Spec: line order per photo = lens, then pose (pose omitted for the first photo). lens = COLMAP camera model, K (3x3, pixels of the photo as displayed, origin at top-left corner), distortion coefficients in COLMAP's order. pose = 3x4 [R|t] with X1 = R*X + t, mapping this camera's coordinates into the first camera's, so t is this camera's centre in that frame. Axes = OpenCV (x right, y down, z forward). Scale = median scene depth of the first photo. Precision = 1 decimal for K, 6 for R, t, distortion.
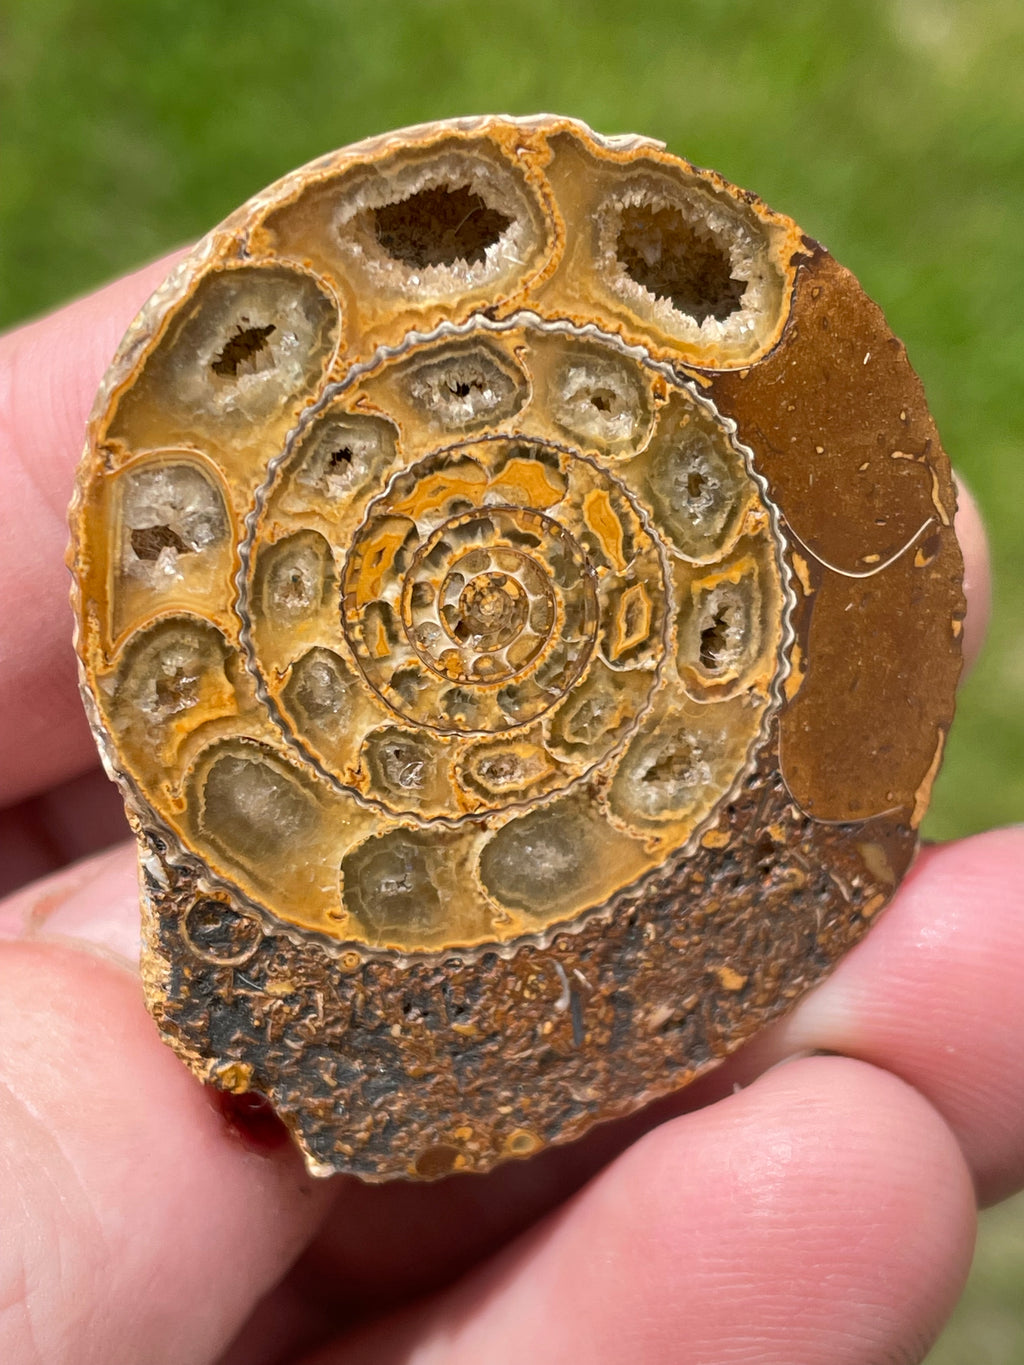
lens RADIAL K [[2367.8, 0, 508.4], [0, 2367.8, 698.8], [0, 0, 1]] dist [0.169768, 0.000000]
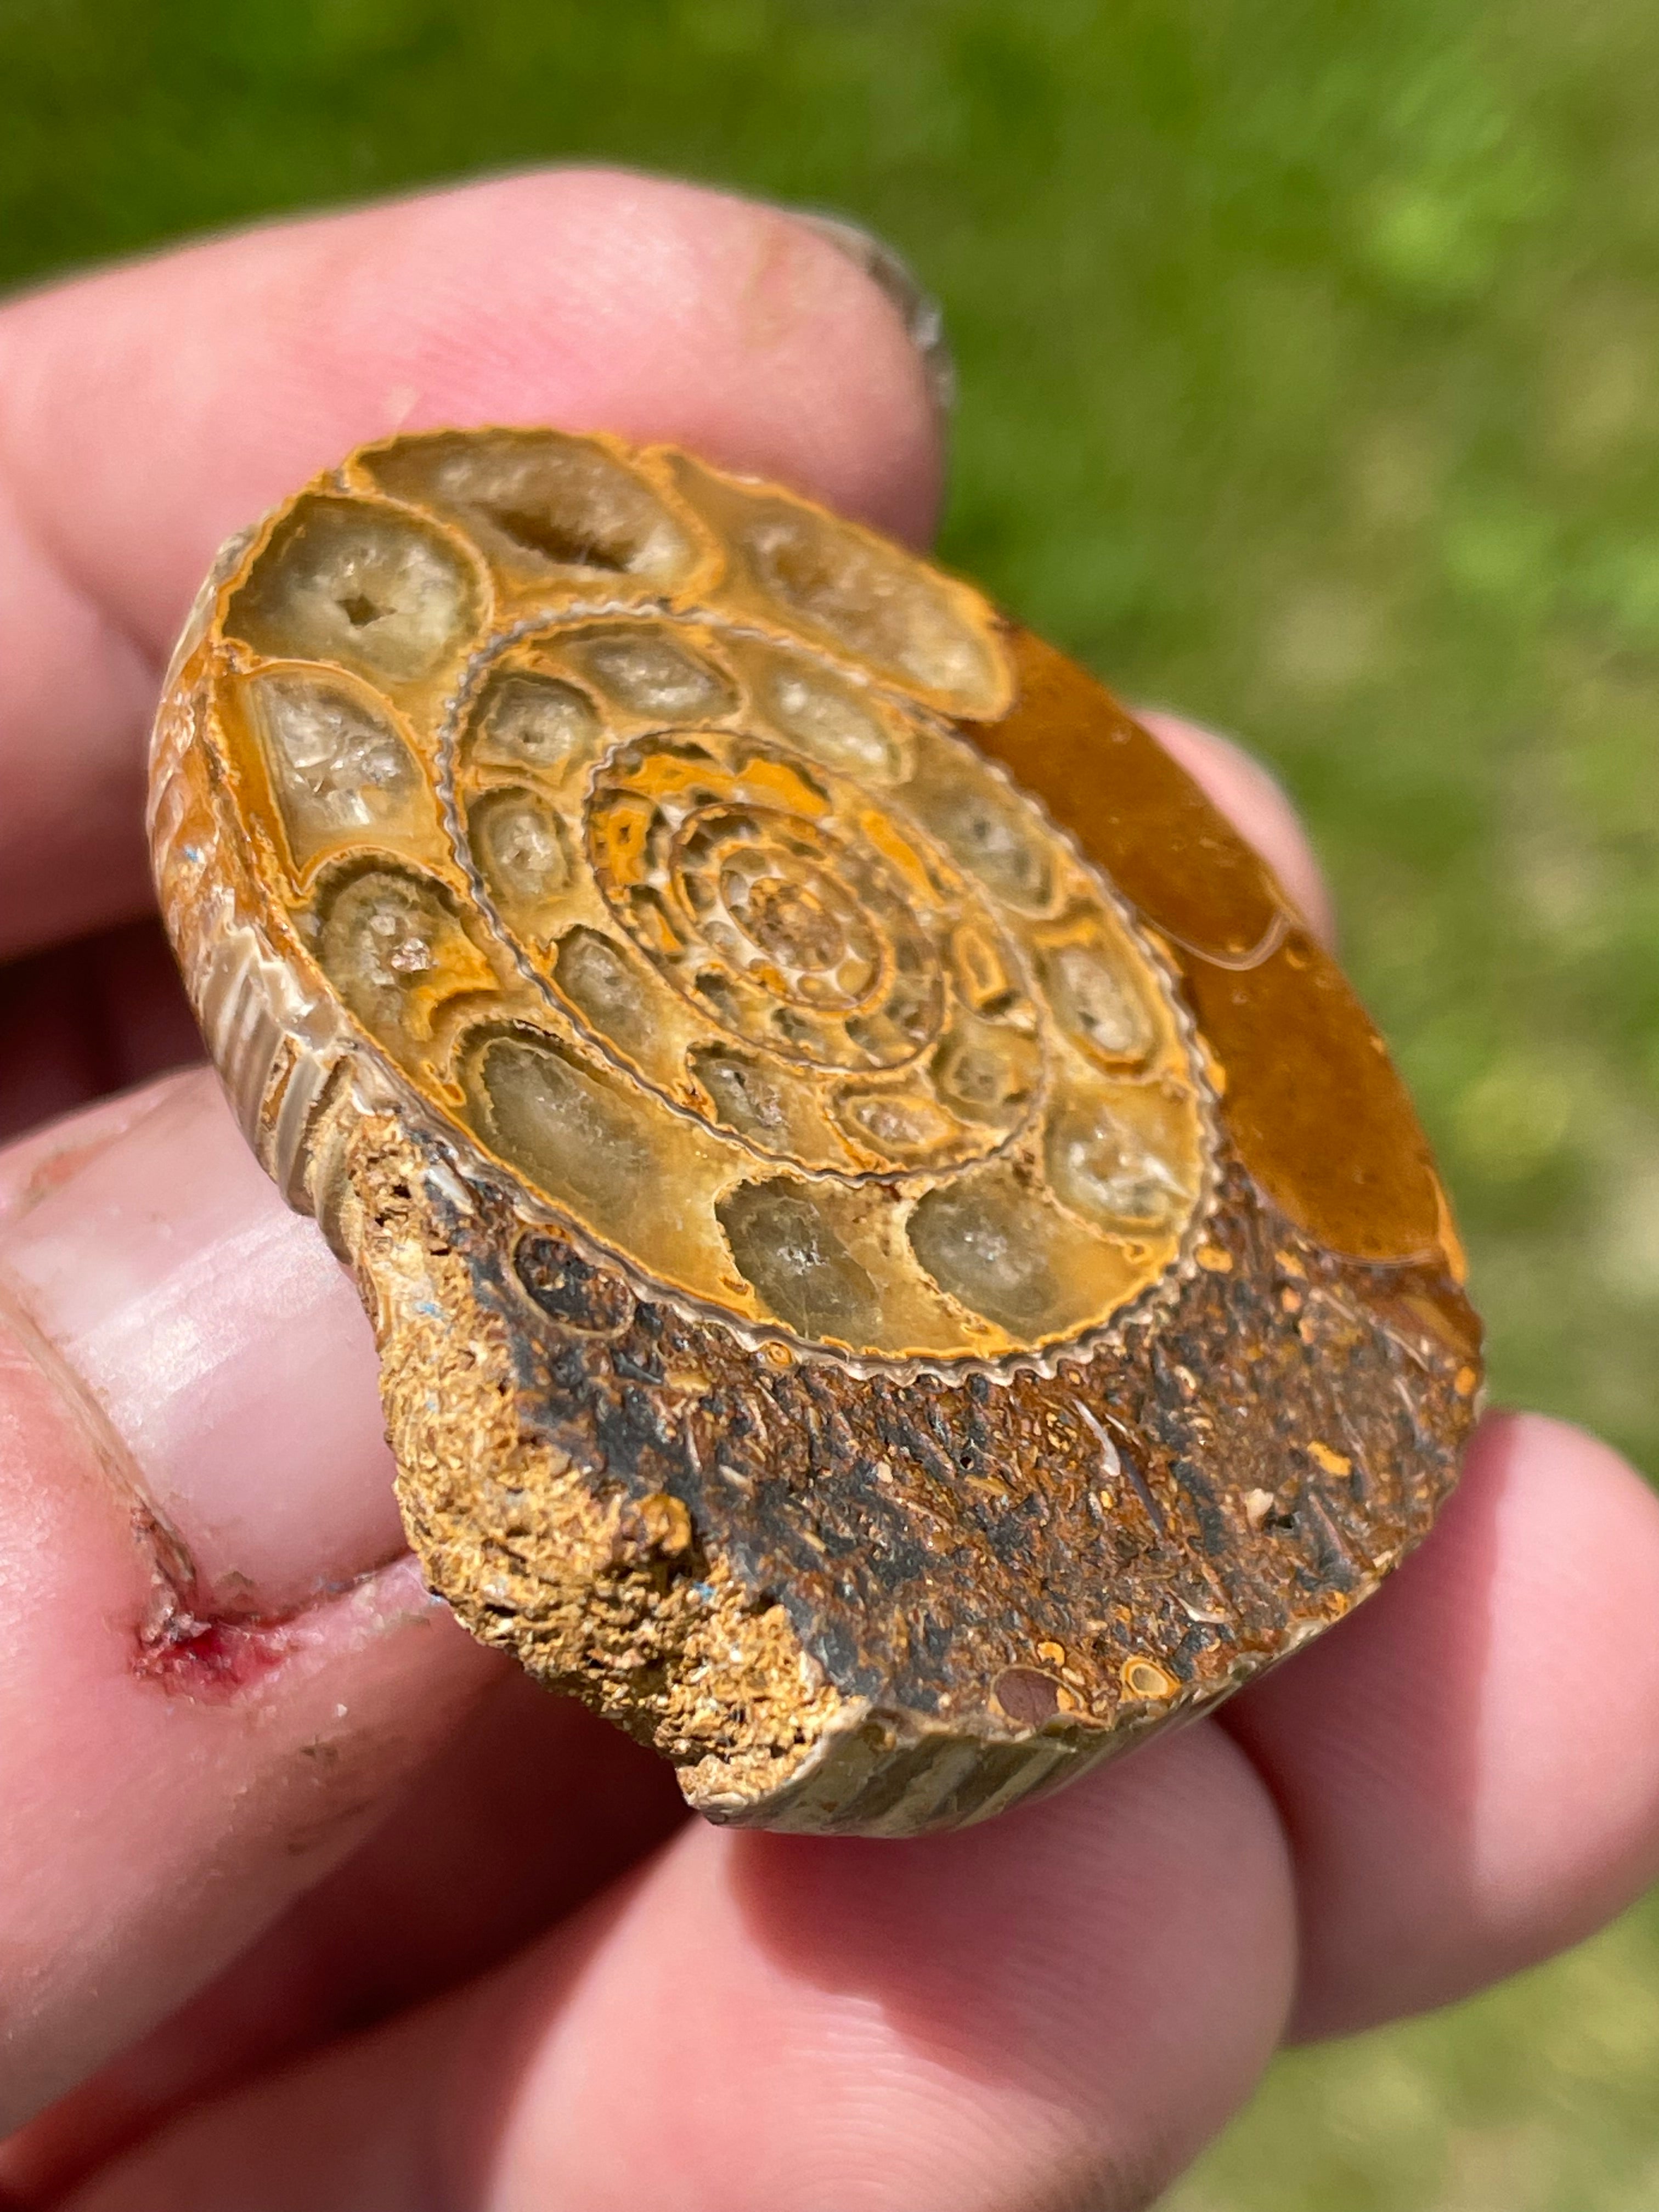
lens RADIAL K [[3837.1, 0, 840.9], [0, 3837.1, 1109.8], [0, 0, 1]] dist [0.169768, 0.000000]
pose [[0.910942, -0.103699, 0.399289, -0.426810], [0.373090, 0.620106, -0.690125, 0.736330], [-0.176036, 0.777635, 0.603569, 0.383578]]
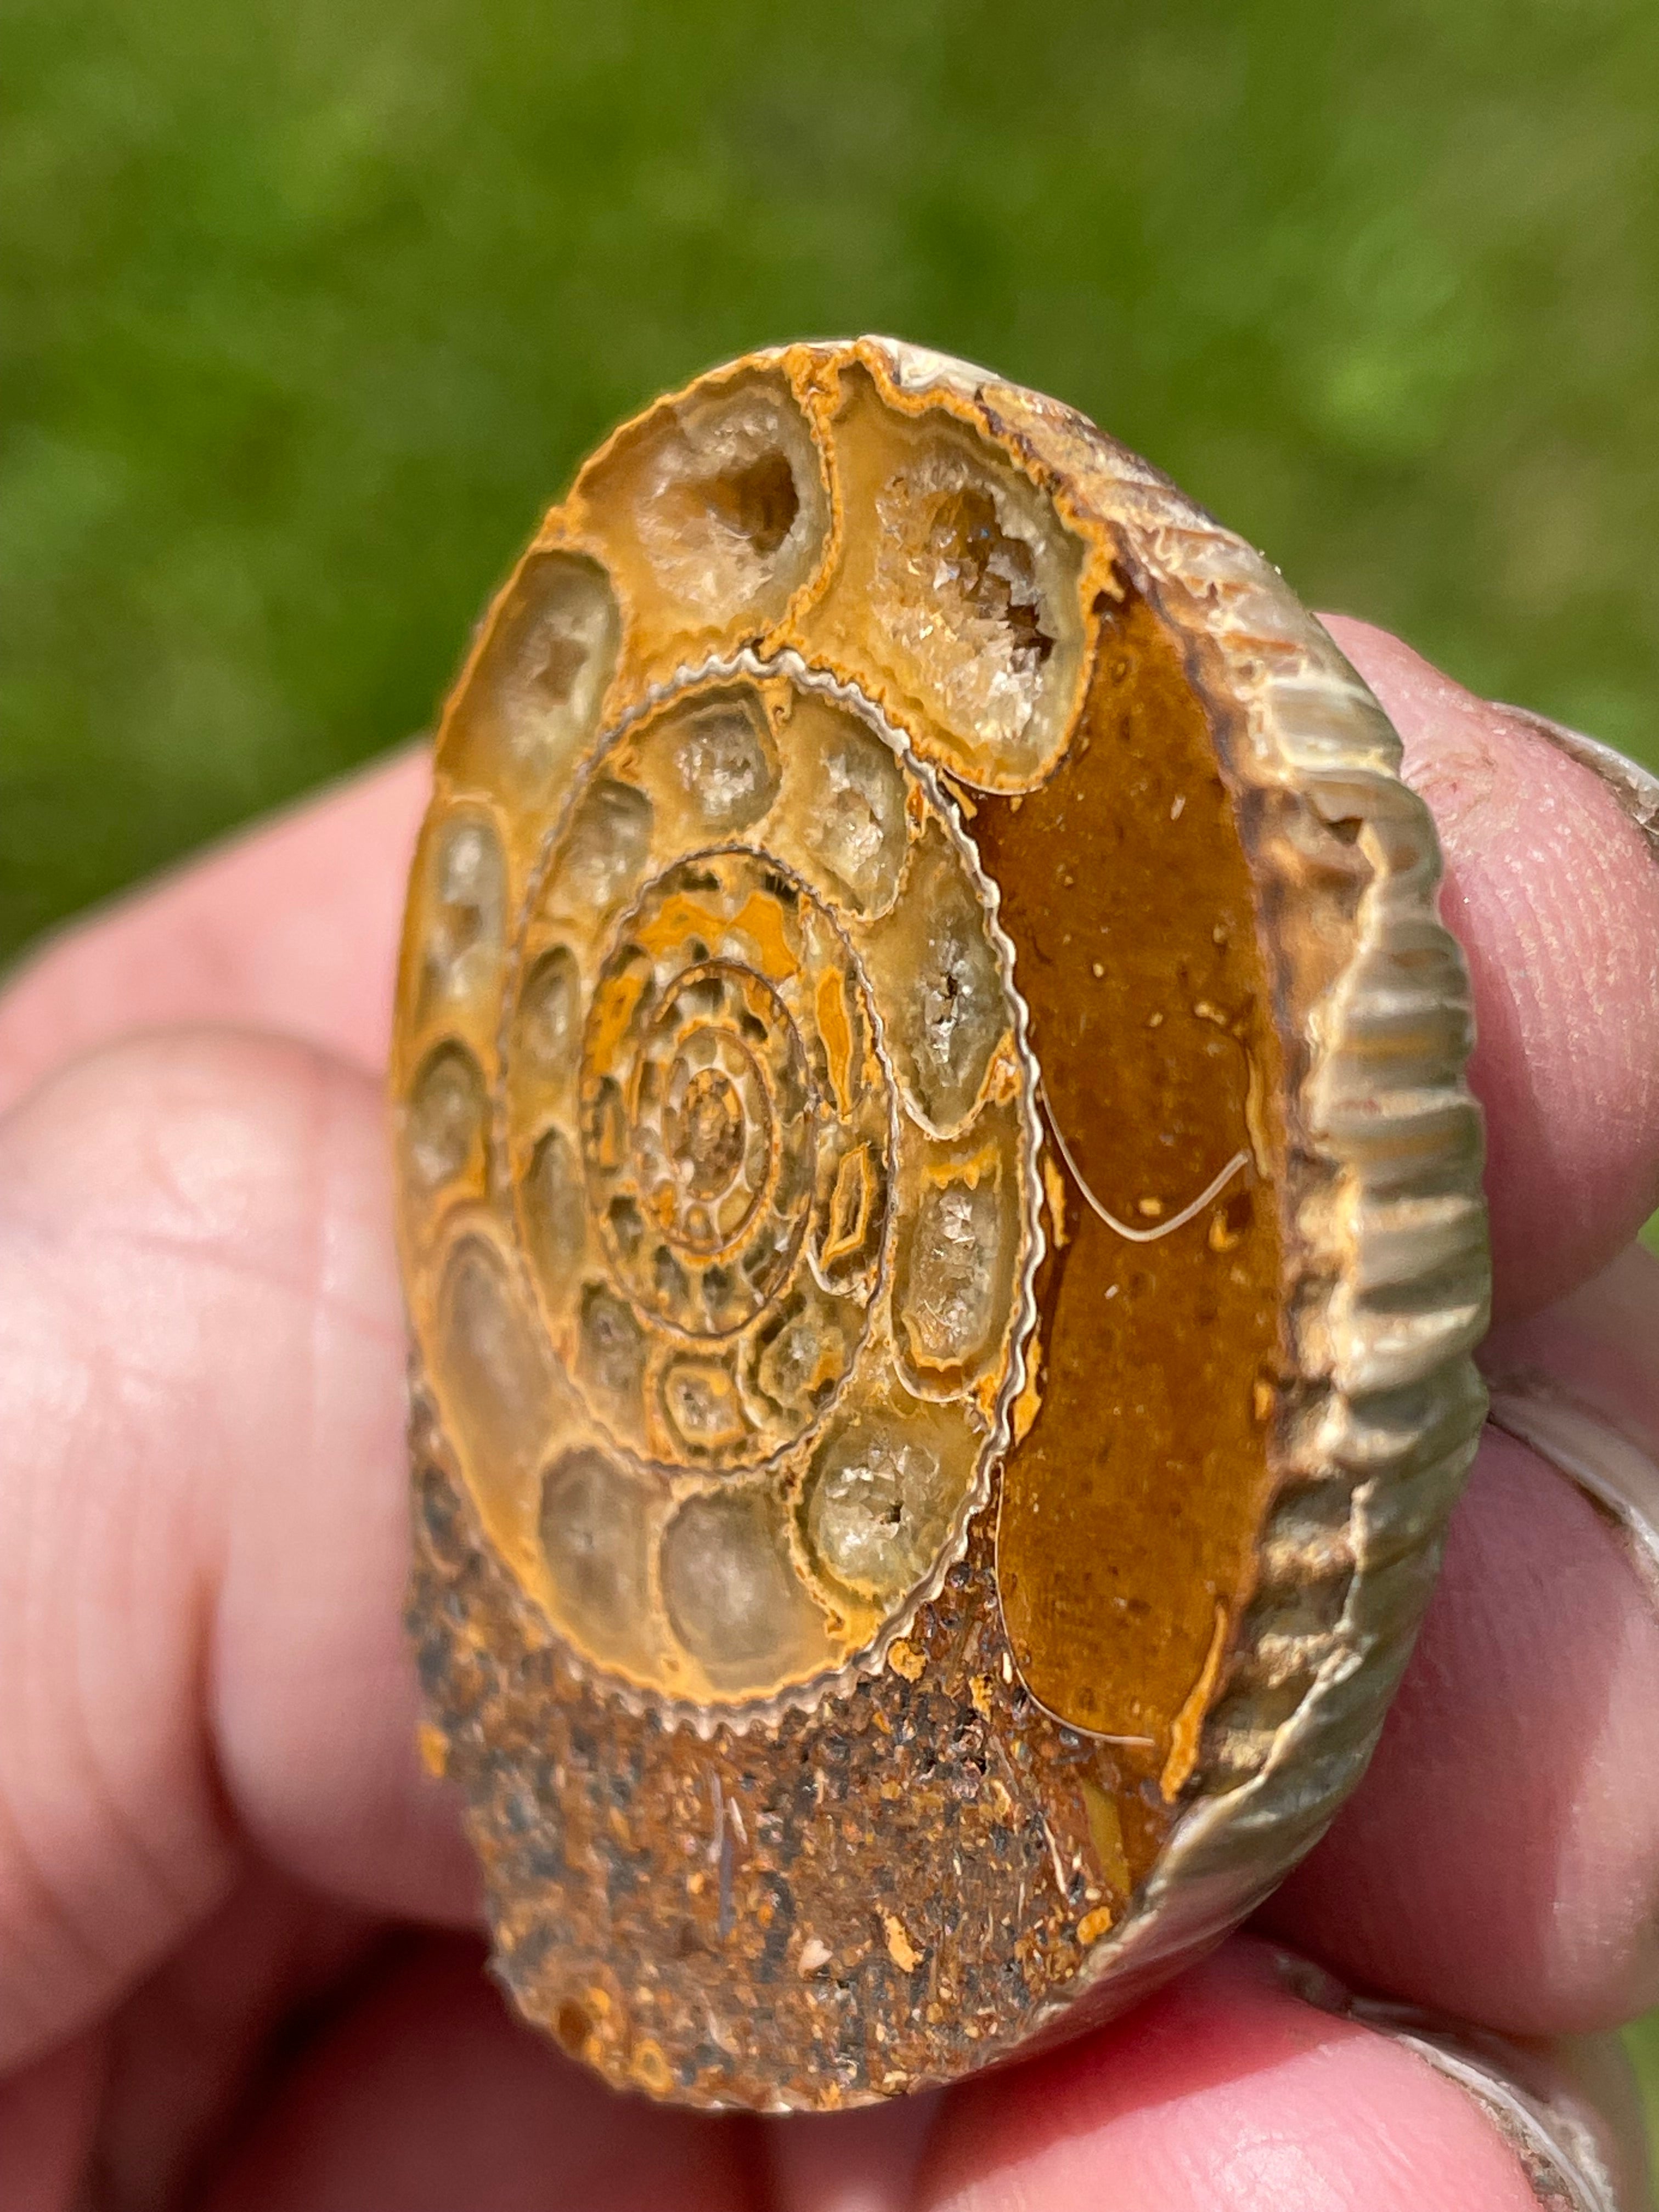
lens RADIAL K [[3837.1, 0, 845.7], [0, 3837.1, 1145.1], [0, 0, 1]] dist [0.169768, 0.000000]
pose [[0.322709, 0.160607, -0.932772, 0.913565], [-0.324358, 0.944589, 0.050425, -0.094189], [0.889185, 0.286280, 0.356922, 0.673019]]
